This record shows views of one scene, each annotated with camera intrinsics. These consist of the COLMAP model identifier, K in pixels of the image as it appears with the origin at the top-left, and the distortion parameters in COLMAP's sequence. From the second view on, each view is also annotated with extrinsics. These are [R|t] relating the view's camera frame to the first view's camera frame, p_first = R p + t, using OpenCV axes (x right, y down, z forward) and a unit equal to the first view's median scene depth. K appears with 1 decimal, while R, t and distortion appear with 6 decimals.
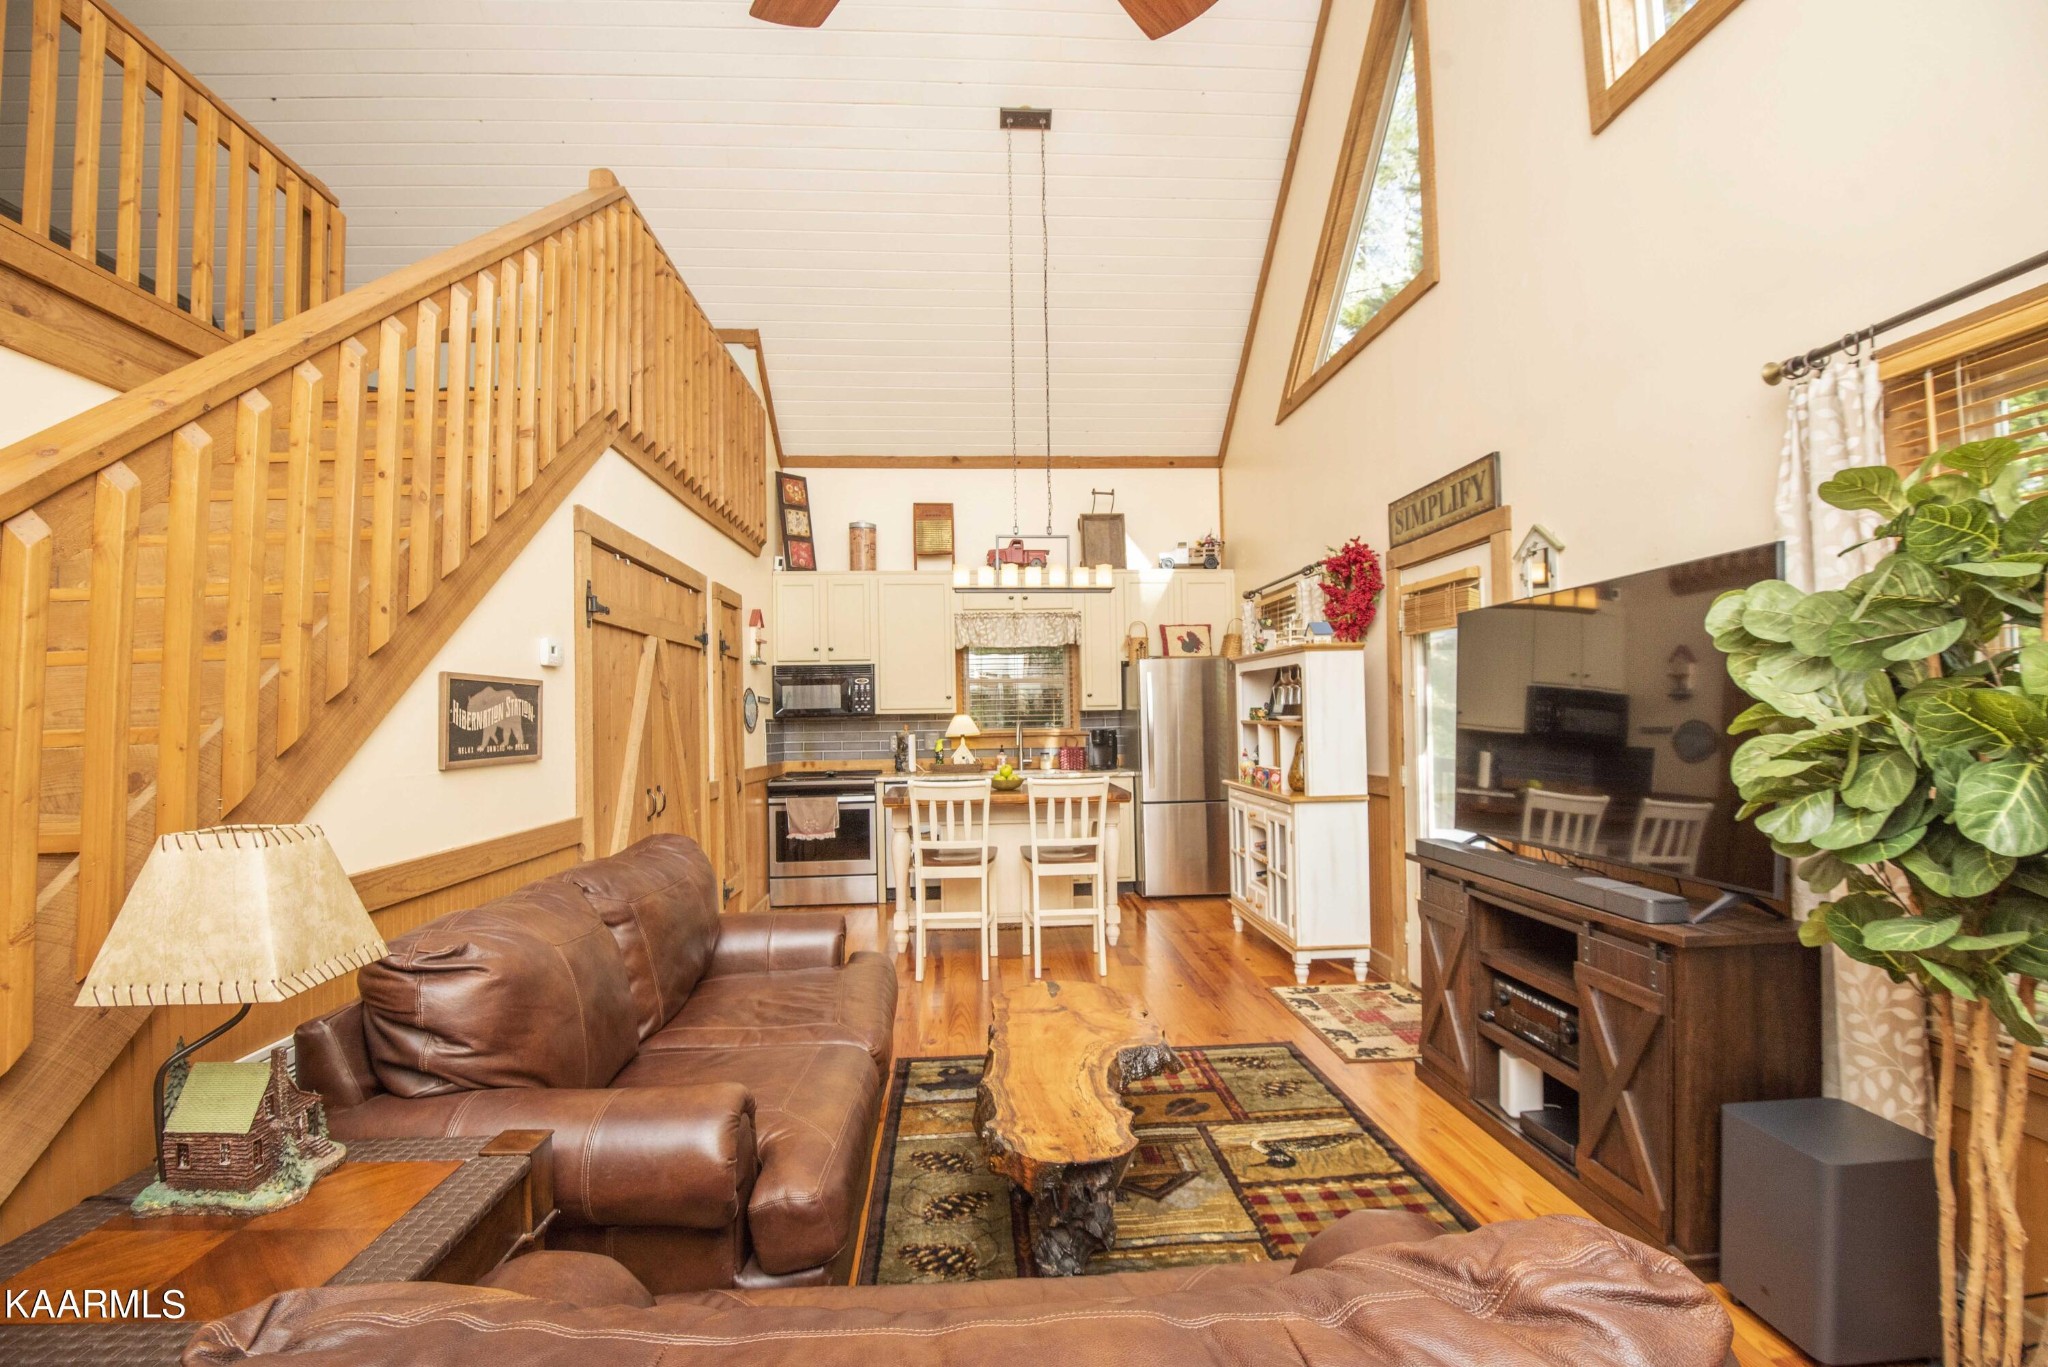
lens RADIAL K [[927.2, 0, 1029.4], [0, 927.2, 678.8], [0, 0, 1]] dist [-0.028508, -0.006168]
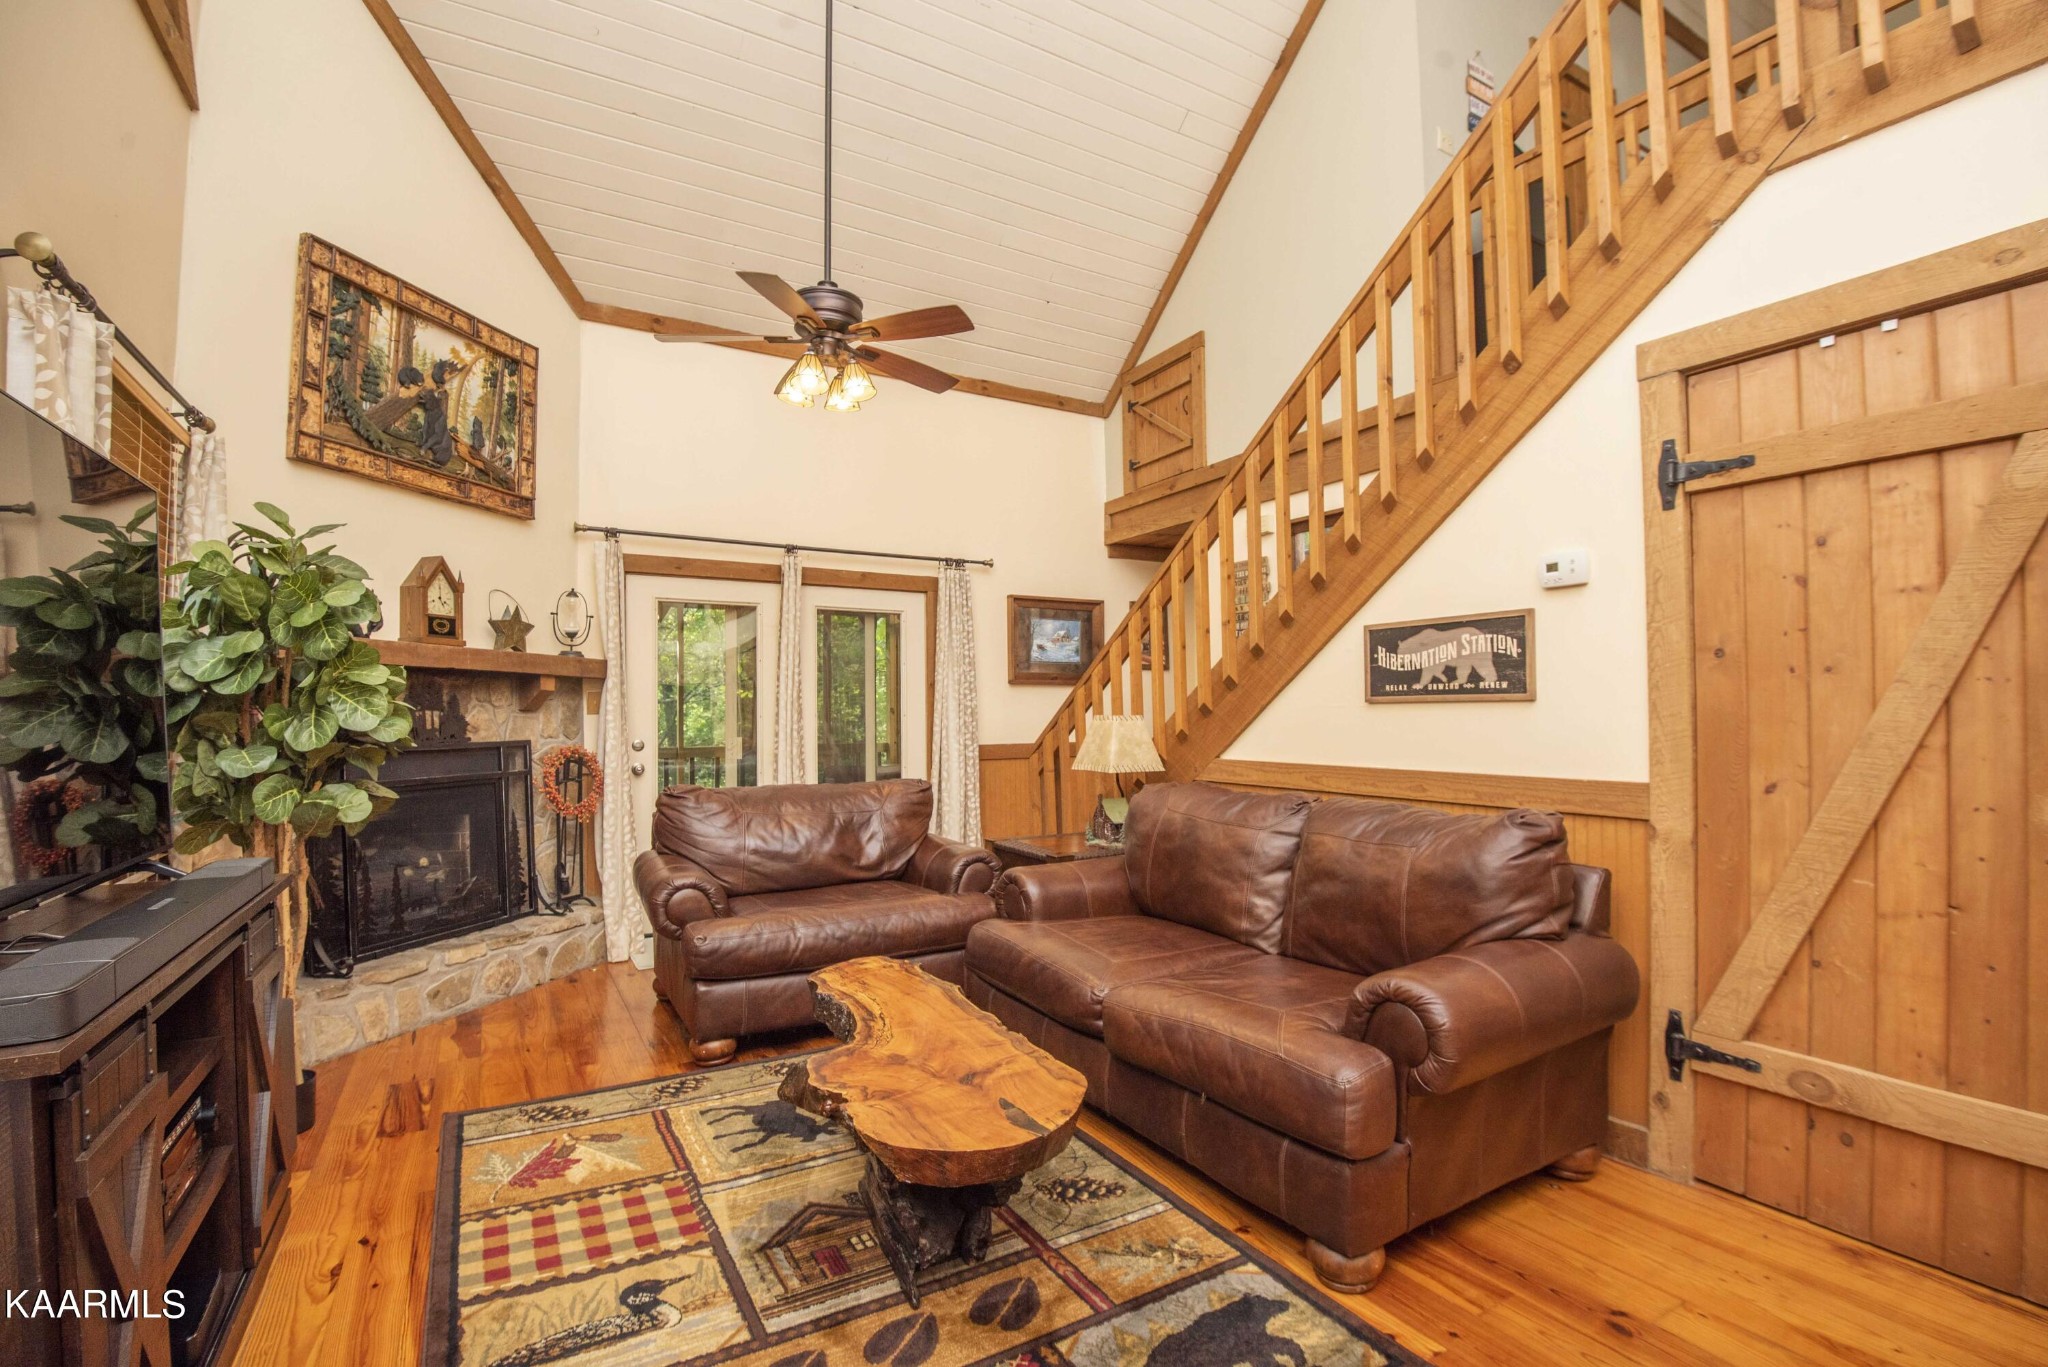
lens RADIAL K [[927.2, 0, 1037.1], [0, 927.2, 692.9], [0, 0, 1]] dist [-0.028508, -0.006168]
pose [[-0.894658, 0.012087, -0.446588, 0.202311], [0.039685, 0.997832, -0.052495, 0.080945], [0.444986, -0.064688, -0.893198, 1.162201]]
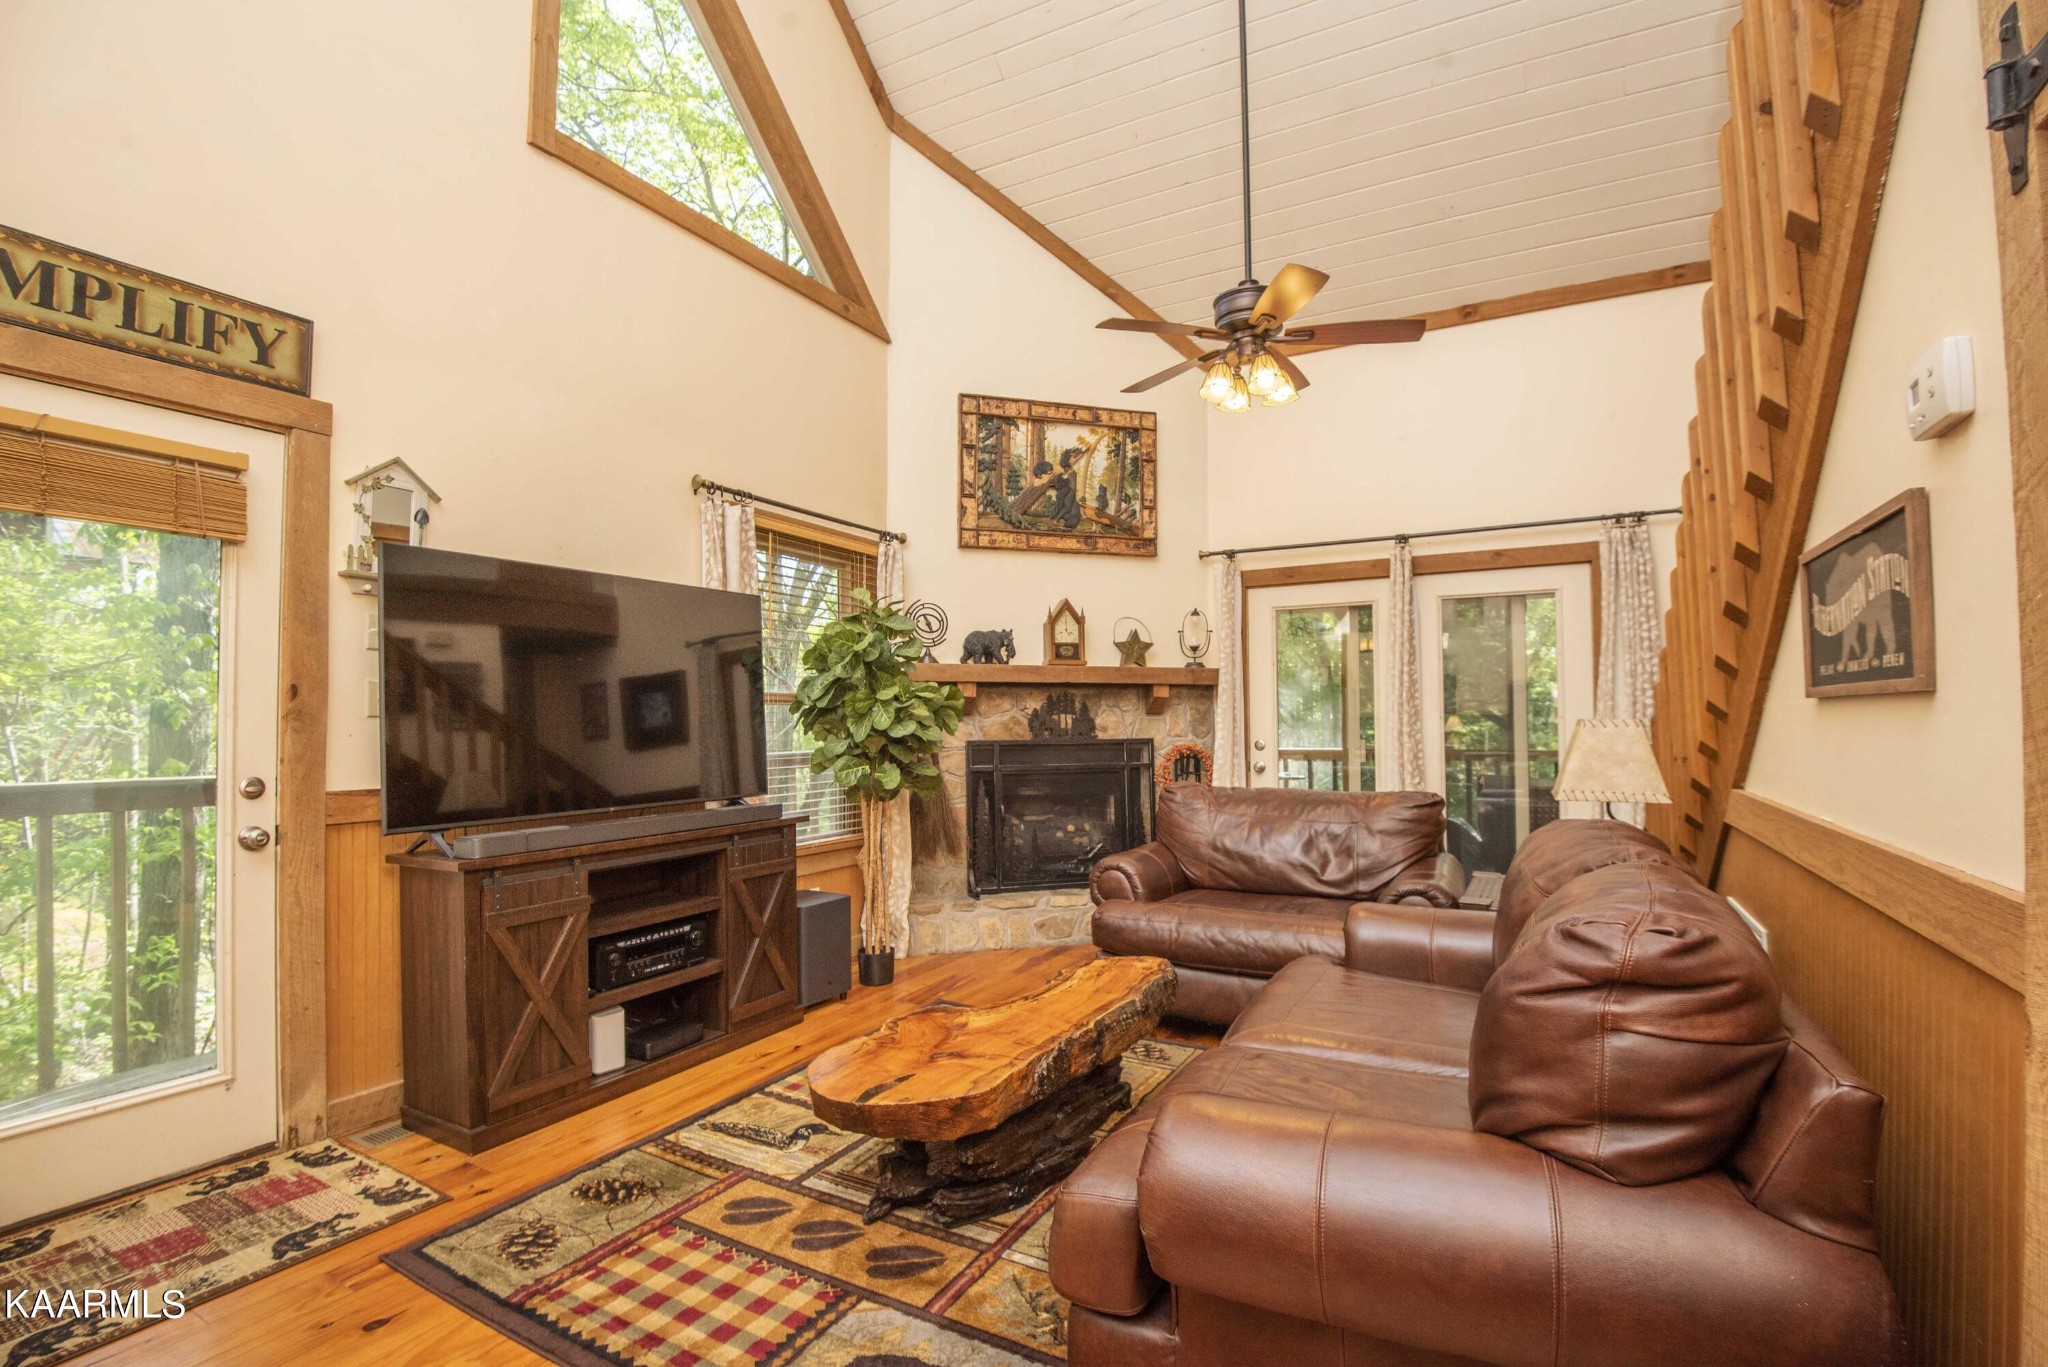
lens RADIAL K [[927.2, 0, 1035.9], [0, 927.2, 690.4], [0, 0, 1]] dist [-0.028508, -0.006168]
pose [[-0.840248, 0.039575, 0.540757, -0.312075], [-0.001045, 0.997213, -0.074605, 0.086487], [-0.542202, -0.063251, -0.837864, 1.129237]]
